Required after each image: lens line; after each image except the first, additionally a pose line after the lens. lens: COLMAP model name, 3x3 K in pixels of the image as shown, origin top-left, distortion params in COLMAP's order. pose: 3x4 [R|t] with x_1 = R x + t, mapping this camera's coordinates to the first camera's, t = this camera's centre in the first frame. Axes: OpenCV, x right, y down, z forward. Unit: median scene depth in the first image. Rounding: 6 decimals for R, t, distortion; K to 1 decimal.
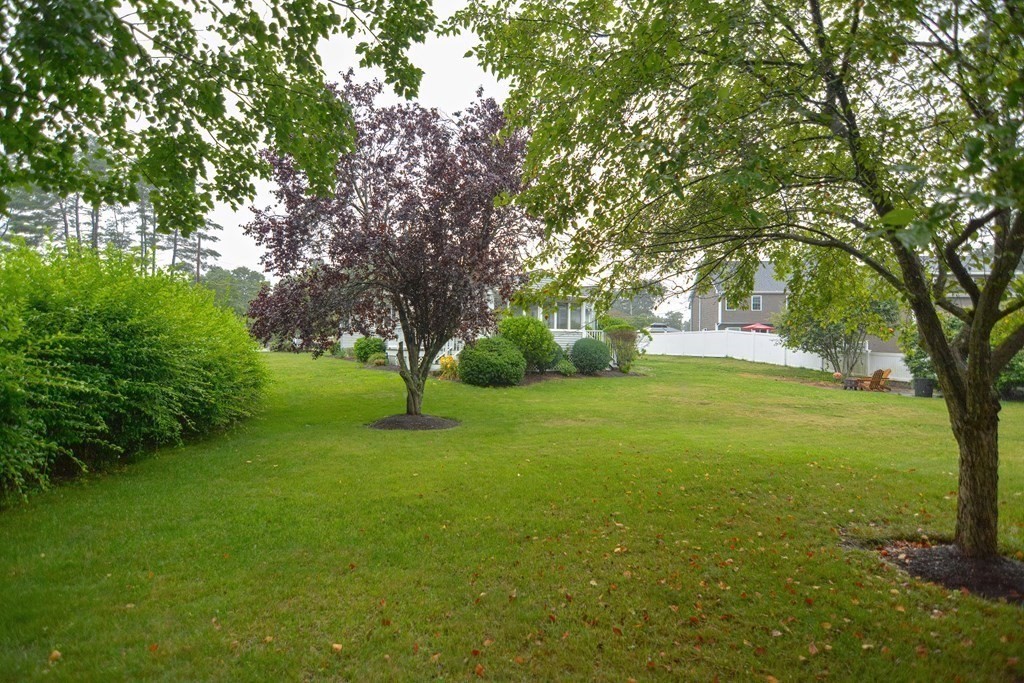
lens RADIAL K [[488.8, 0, 516.4], [0, 488.8, 355.2], [0, 0, 1]] dist [0.001637, -0.007004]
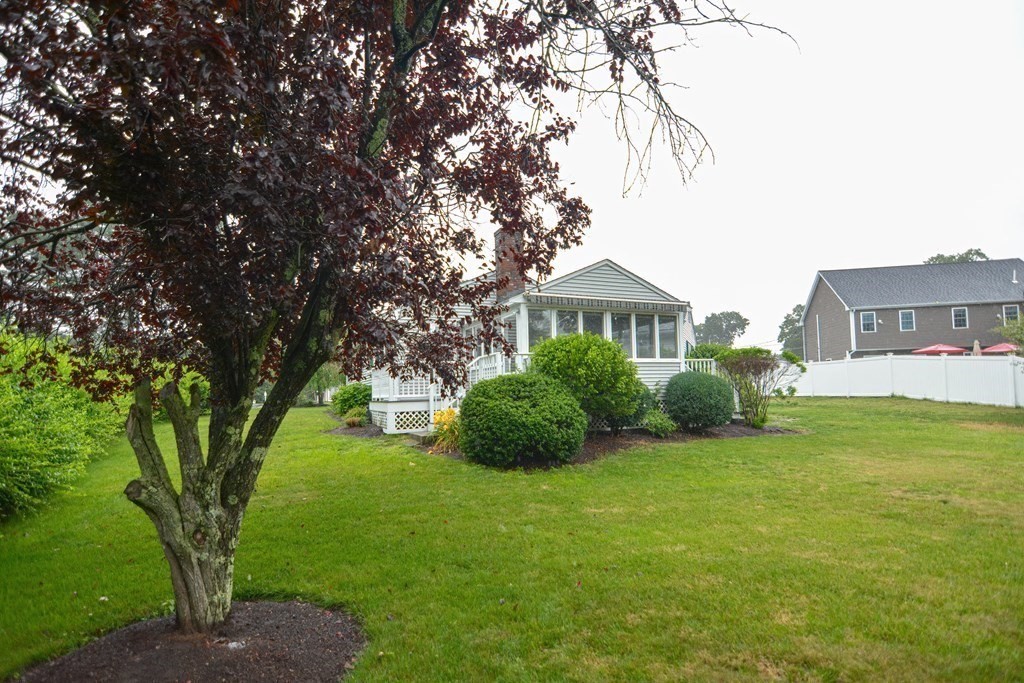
lens RADIAL K [[488.8, 0, 516.4], [0, 488.8, 355.2], [0, 0, 1]] dist [0.001637, -0.007004]
pose [[0.990439, -0.039956, -0.132037, 0.014747], [0.027597, 0.995177, -0.094139, -0.004614], [0.135162, 0.089595, 0.986764, 0.390276]]
